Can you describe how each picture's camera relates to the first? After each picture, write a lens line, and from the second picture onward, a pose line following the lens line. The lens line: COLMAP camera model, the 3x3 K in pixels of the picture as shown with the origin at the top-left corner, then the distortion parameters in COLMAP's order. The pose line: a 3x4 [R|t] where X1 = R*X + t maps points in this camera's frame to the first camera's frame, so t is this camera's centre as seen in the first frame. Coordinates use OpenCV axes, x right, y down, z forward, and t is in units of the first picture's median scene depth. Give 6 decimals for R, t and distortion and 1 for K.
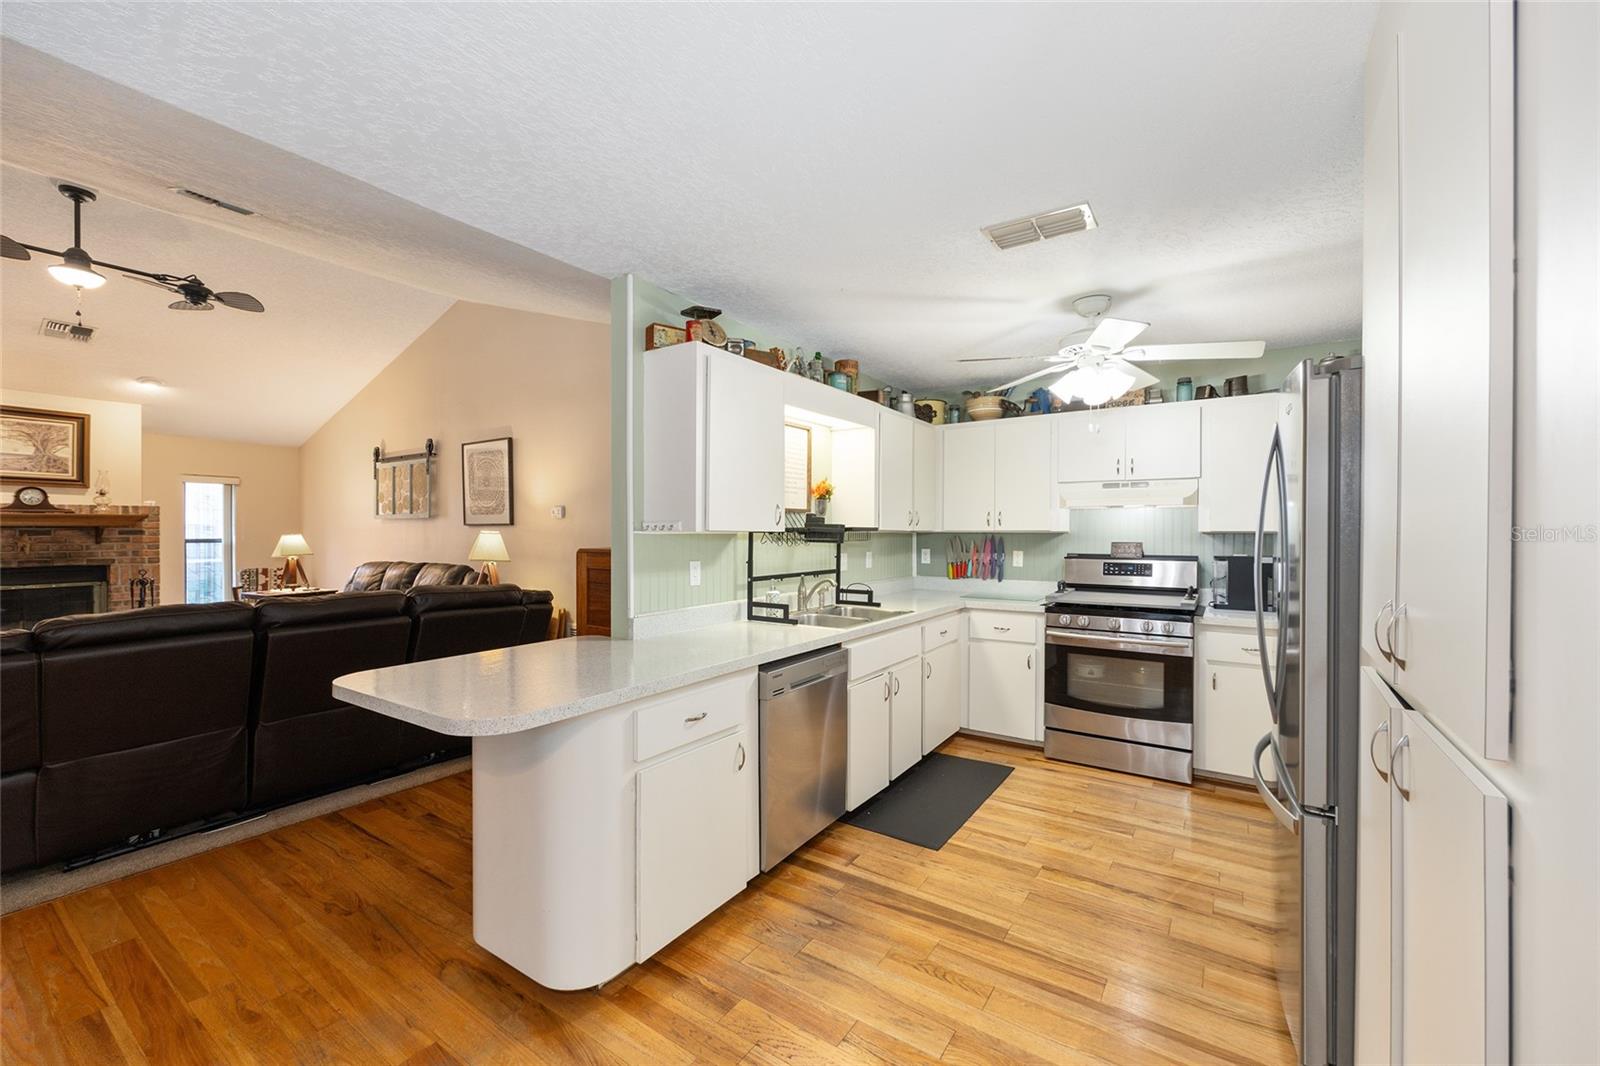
lens RADIAL K [[642.3, 0, 803.4], [0, 642.3, 530.5], [0, 0, 1]] dist [-0.001404, -0.000147]
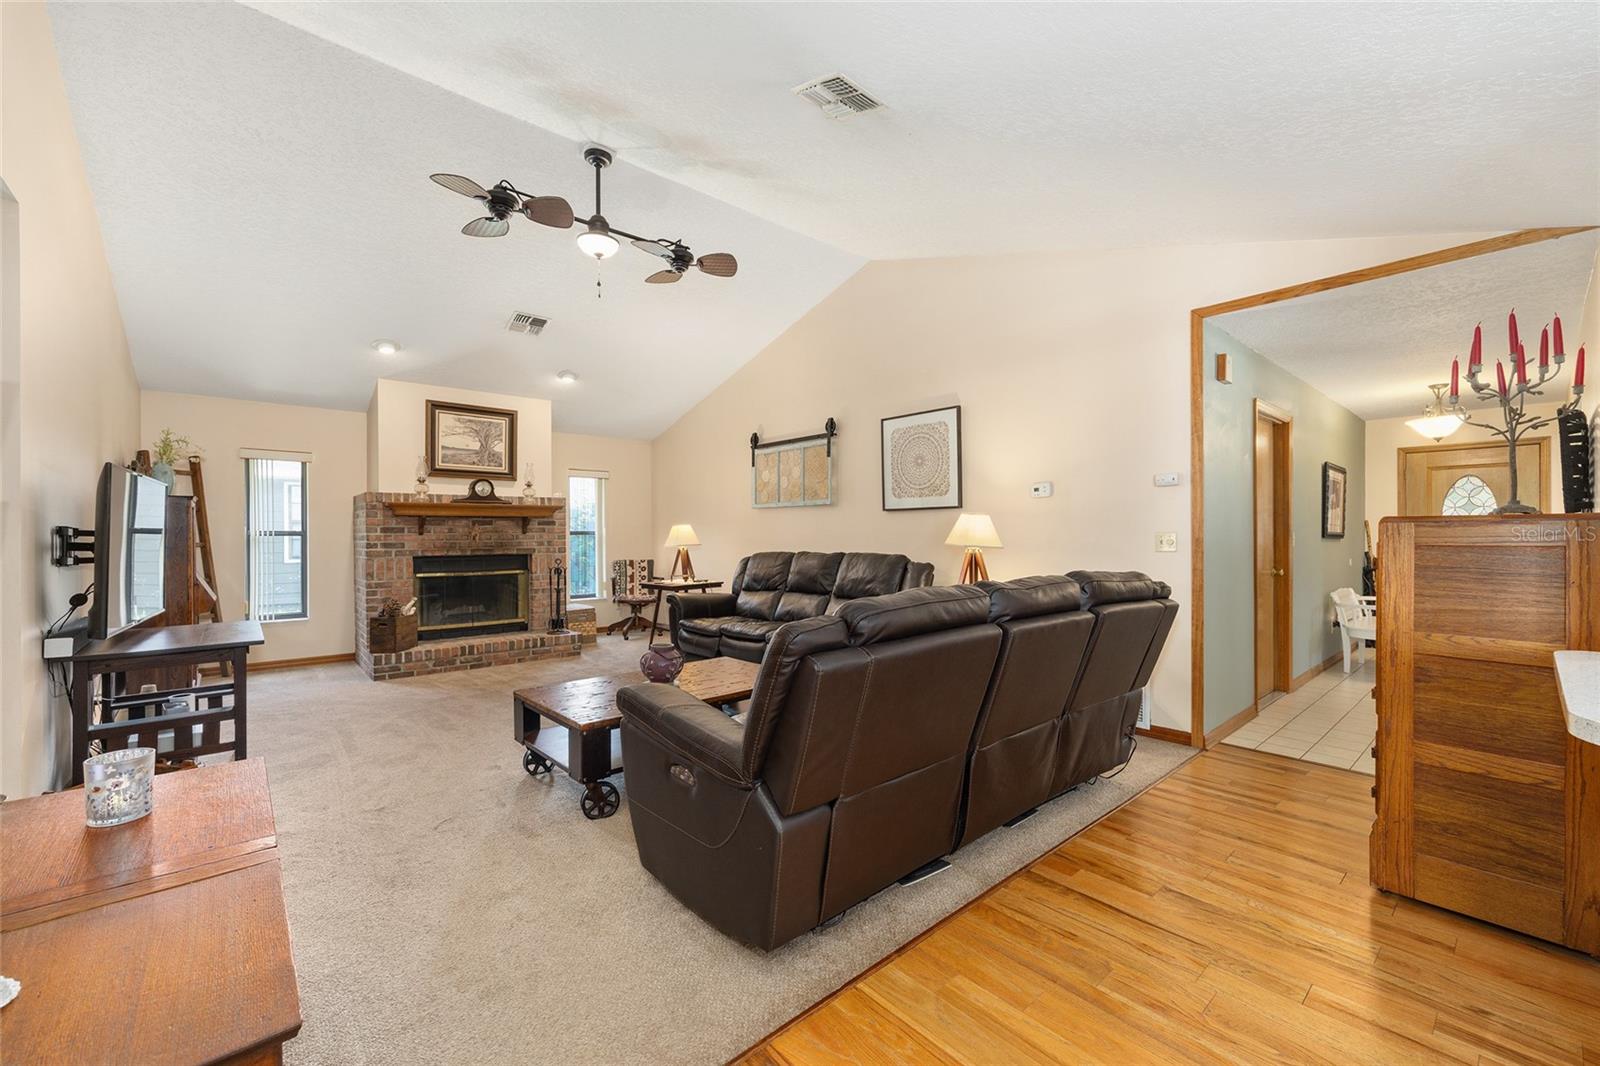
lens RADIAL K [[642.3, 0, 795.6], [0, 642.3, 534.3], [0, 0, 1]] dist [-0.001404, -0.000147]
pose [[0.965285, -0.004179, -0.261165, -0.404541], [0.004816, 0.999987, 0.001799, 0.022329], [0.261154, -0.002994, 0.965293, 0.103552]]
